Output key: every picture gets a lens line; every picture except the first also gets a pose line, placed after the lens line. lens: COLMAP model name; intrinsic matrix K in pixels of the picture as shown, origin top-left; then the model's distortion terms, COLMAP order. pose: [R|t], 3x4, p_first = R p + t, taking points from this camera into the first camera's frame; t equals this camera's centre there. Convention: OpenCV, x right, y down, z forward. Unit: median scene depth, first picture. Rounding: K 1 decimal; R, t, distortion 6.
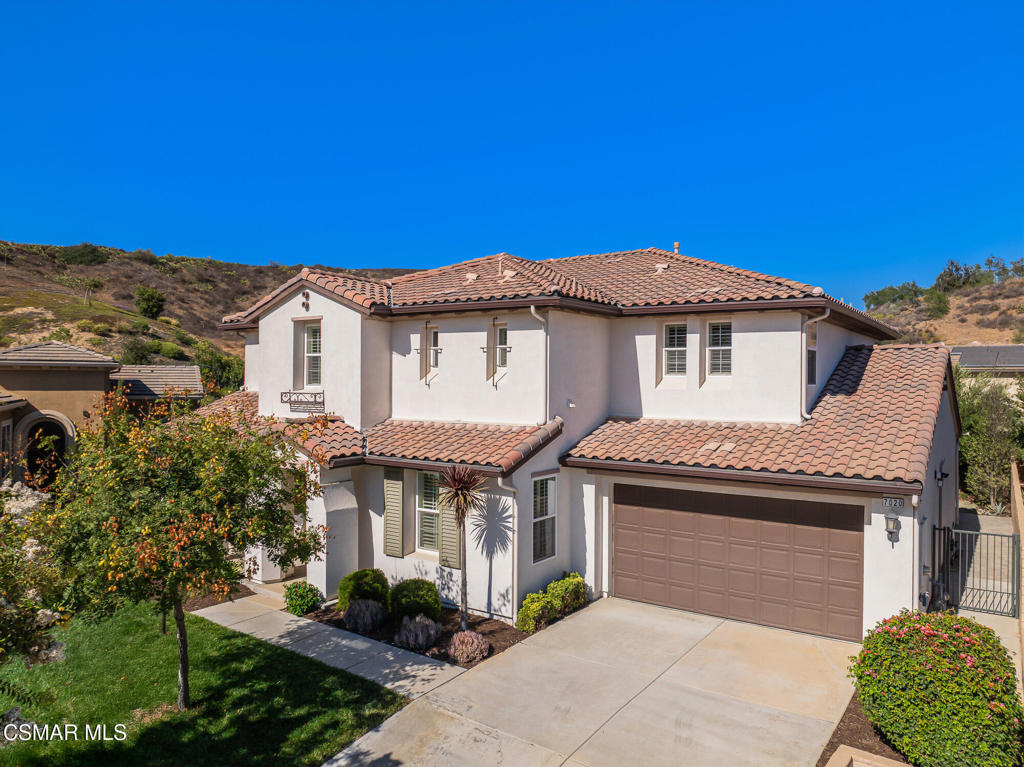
lens RADIAL K [[717.1, 0, 512.0], [0, 717.1, 383.5], [0, 0, 1]] dist [-0.040006, -0.003701]
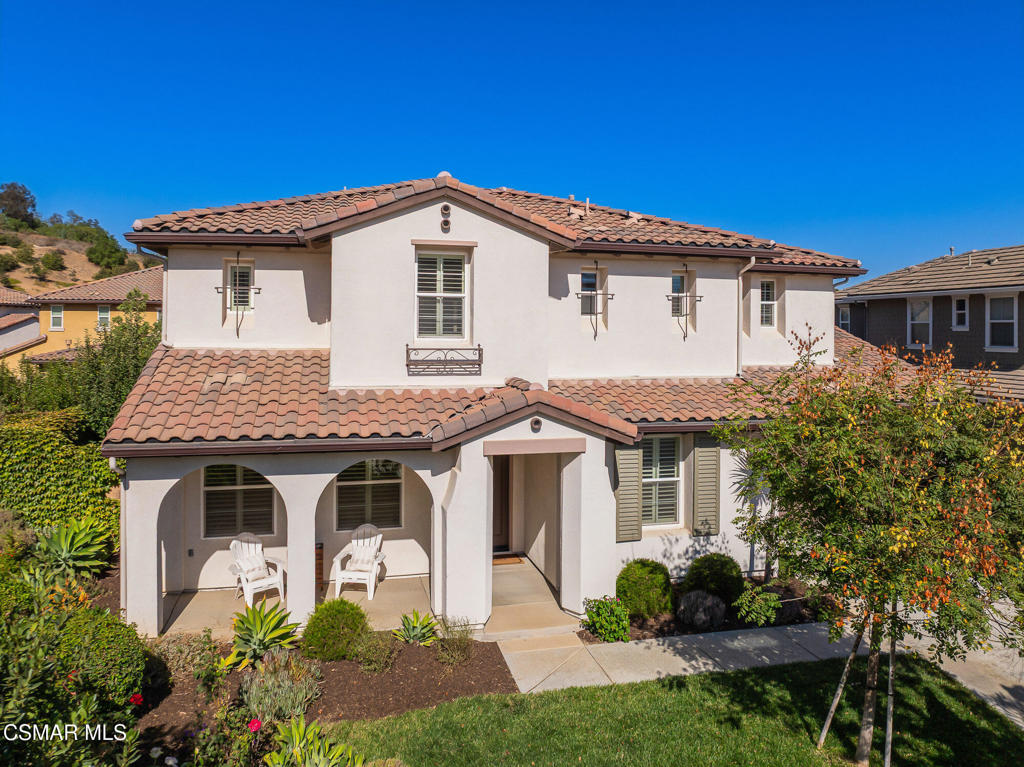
lens RADIAL K [[731.2, 0, 510.1], [0, 731.2, 337.5], [0, 0, 1]] dist [-0.040711, -0.002719]
pose [[0.661587, -0.012732, 0.749760, -0.887220], [0.000364, 0.999861, 0.016659, -0.011252], [-0.749868, -0.010749, 0.661500, 0.534162]]
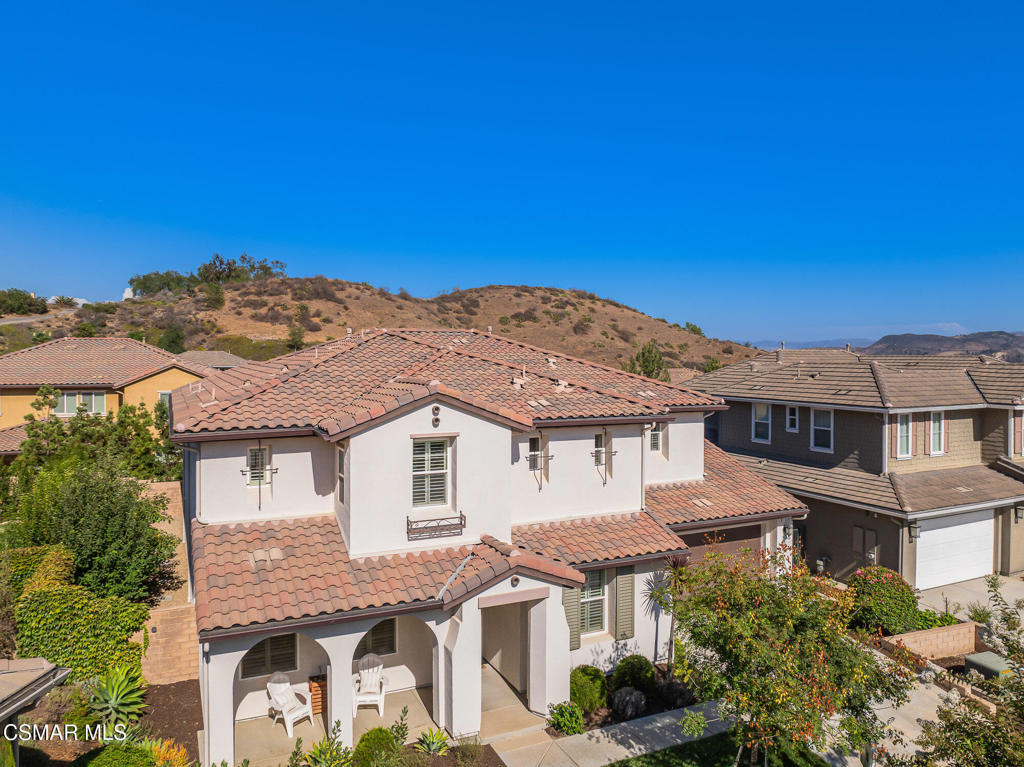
lens RADIAL K [[717.1, 0, 512.0], [0, 717.1, 383.5], [0, 0, 1]] dist [-0.040006, -0.003701]
pose [[0.499648, -0.036273, 0.865469, -1.149176], [0.001145, 0.999150, 0.041215, -0.218459], [-0.866228, -0.019602, 0.499264, 0.525494]]
